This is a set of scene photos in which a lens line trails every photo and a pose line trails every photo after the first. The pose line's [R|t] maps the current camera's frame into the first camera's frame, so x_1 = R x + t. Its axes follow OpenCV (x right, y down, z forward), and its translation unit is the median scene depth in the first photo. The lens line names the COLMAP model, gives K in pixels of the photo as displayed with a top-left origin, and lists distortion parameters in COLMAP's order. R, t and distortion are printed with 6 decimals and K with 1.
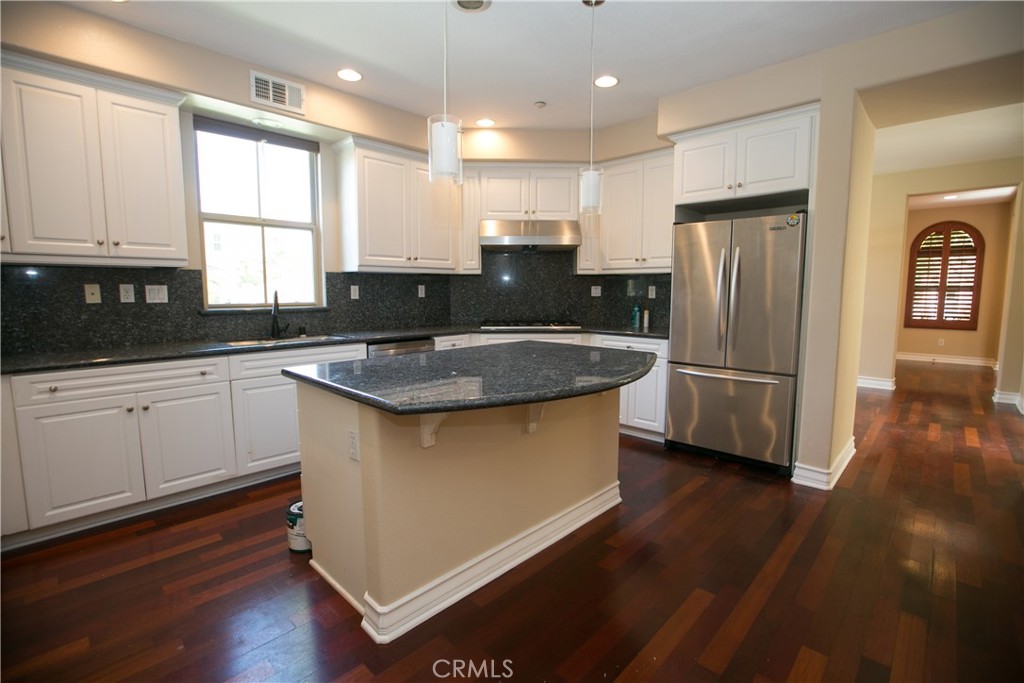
lens RADIAL K [[464.7, 0, 517.9], [0, 464.7, 337.9], [0, 0, 1]] dist [-0.048775, 0.017413]
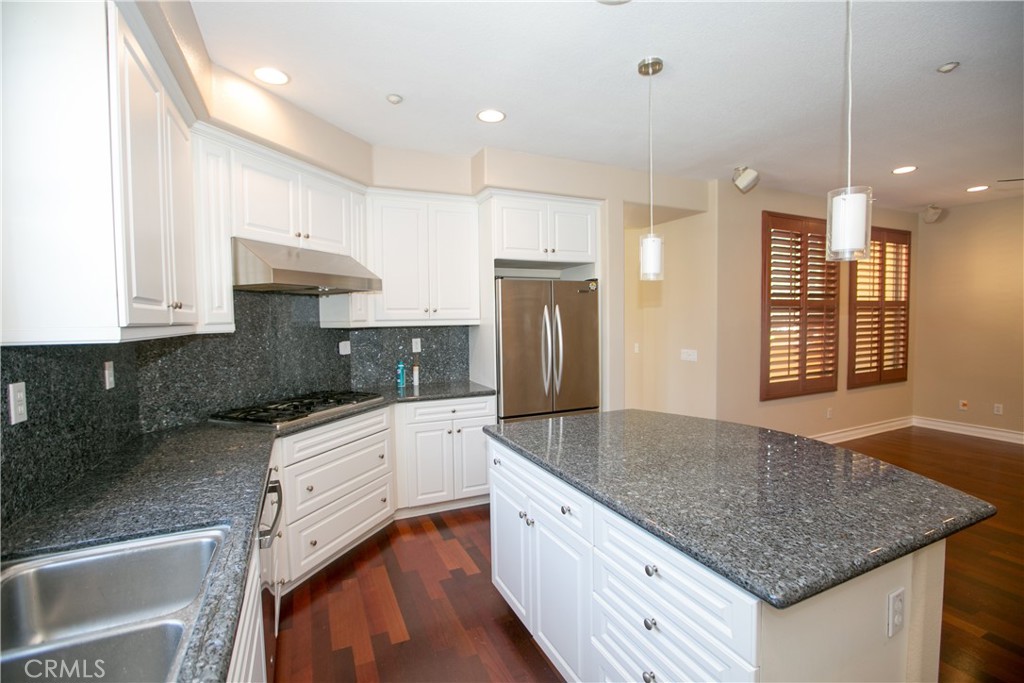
lens RADIAL K [[464.7, 0, 517.9], [0, 464.7, 337.9], [0, 0, 1]] dist [-0.048775, 0.017413]
pose [[0.365808, -0.044886, 0.929607, -0.578684], [0.109385, 0.993987, 0.004951, -0.121203], [-0.924240, 0.099874, 0.368519, 0.614610]]
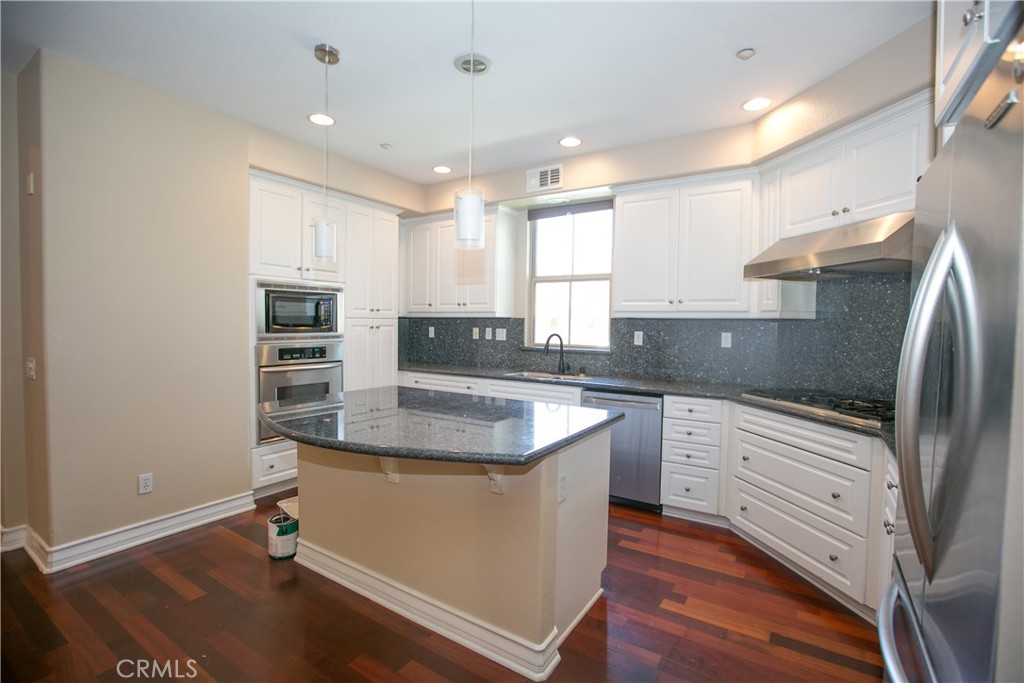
lens RADIAL K [[464.7, 0, 517.9], [0, 464.7, 337.9], [0, 0, 1]] dist [-0.048775, 0.017413]
pose [[0.197146, 0.030883, -0.979888, 0.641627], [-0.116560, 0.993153, 0.007850, -0.088744], [0.973420, 0.112668, 0.199396, 0.635360]]
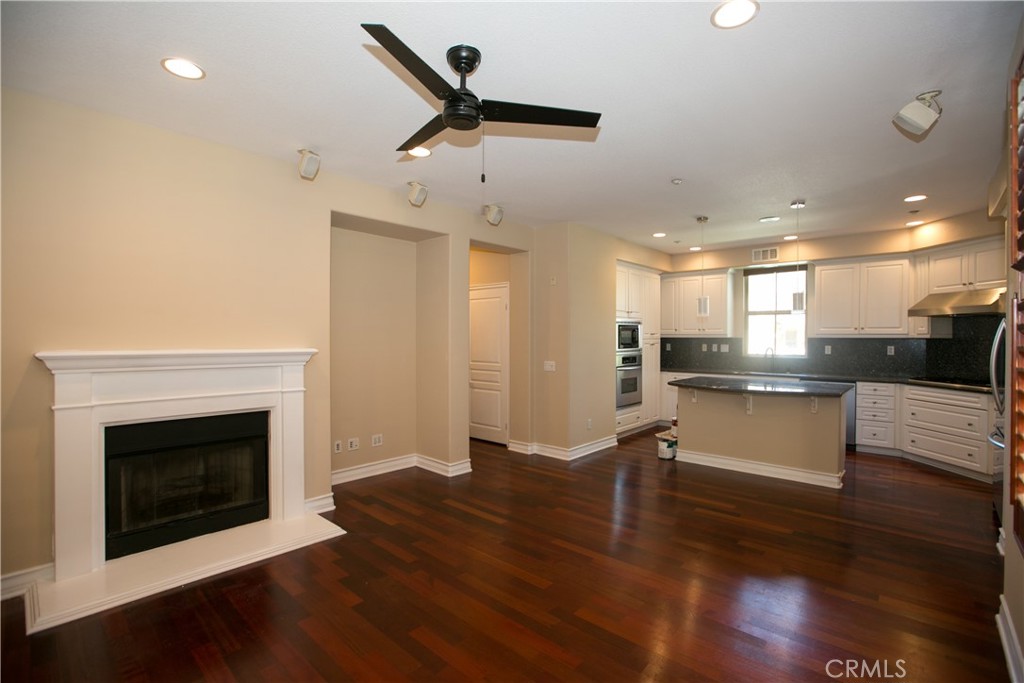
lens RADIAL K [[464.7, 0, 517.9], [0, 464.7, 337.9], [0, 0, 1]] dist [-0.048775, 0.017413]
pose [[0.032751, 0.000667, -0.999463, 1.369241], [-0.108091, 0.994137, -0.002878, -0.022033], [0.993601, 0.108127, 0.032631, -0.146841]]
